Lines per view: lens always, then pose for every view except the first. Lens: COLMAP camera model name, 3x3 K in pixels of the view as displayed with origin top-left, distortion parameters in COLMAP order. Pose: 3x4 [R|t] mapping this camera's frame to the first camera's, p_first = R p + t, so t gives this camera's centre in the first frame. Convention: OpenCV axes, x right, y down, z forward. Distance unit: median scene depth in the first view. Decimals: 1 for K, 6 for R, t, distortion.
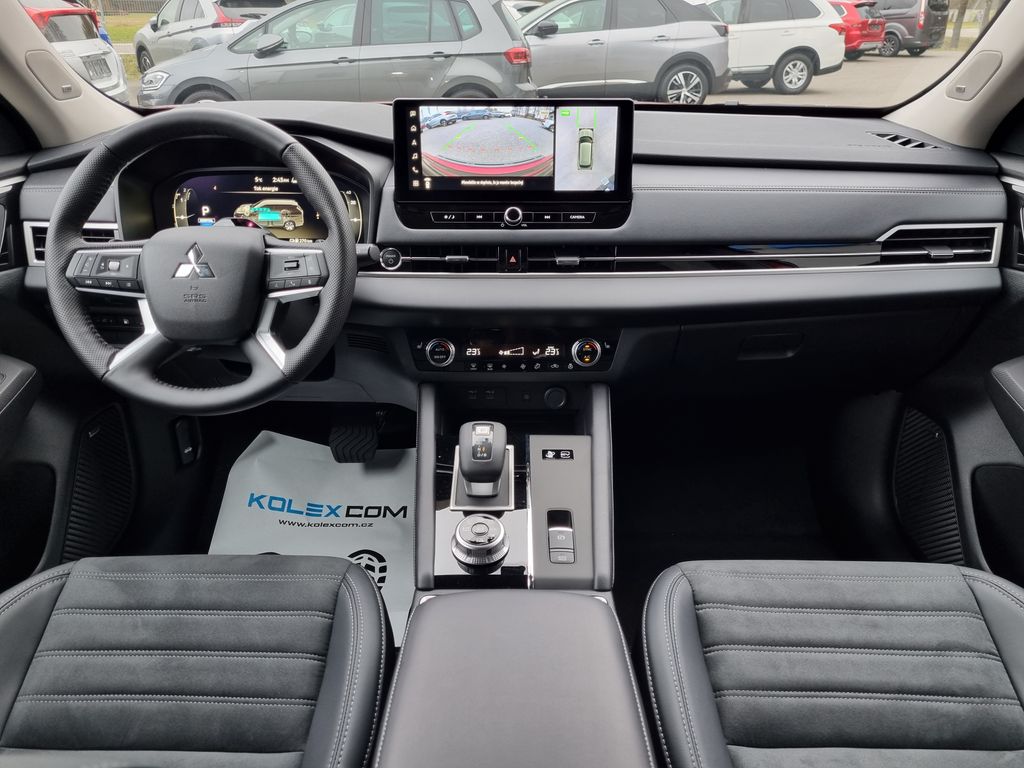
lens RADIAL K [[782.1, 0, 509.5], [0, 782.1, 378.4], [0, 0, 1]] dist [0.064539, -0.066735]
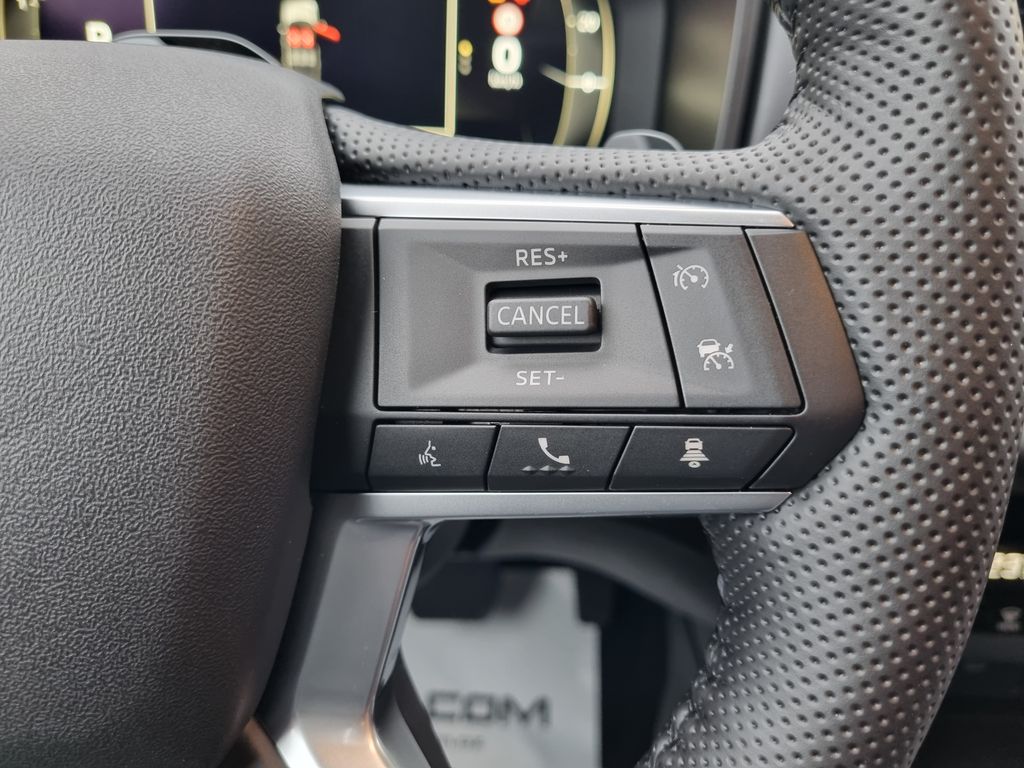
lens RADIAL K [[786.2, 0, 512.0], [0, 786.2, 384.0], [0, 0, 1]] dist [0.047619, -0.049122]
pose [[0.999942, 0.005691, -0.009111, -0.231852], [-0.004641, 0.993762, 0.111425, -0.121573], [0.009689, -0.111376, 0.993731, 0.710229]]
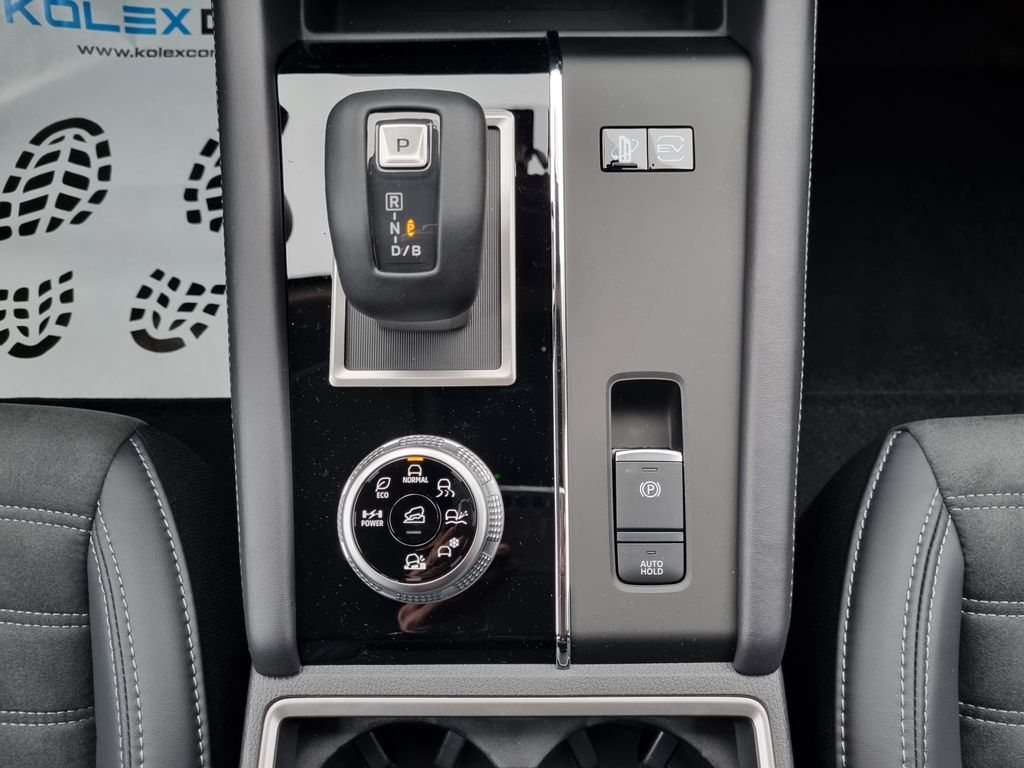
lens RADIAL K [[786.2, 0, 512.0], [0, 786.2, 384.0], [0, 0, 1]] dist [0.047619, -0.049122]
pose [[0.999891, -0.012245, -0.008301, 0.005852], [0.014441, 0.686285, 0.727189, -0.070785], [-0.003208, -0.727230, 0.686387, 0.635844]]
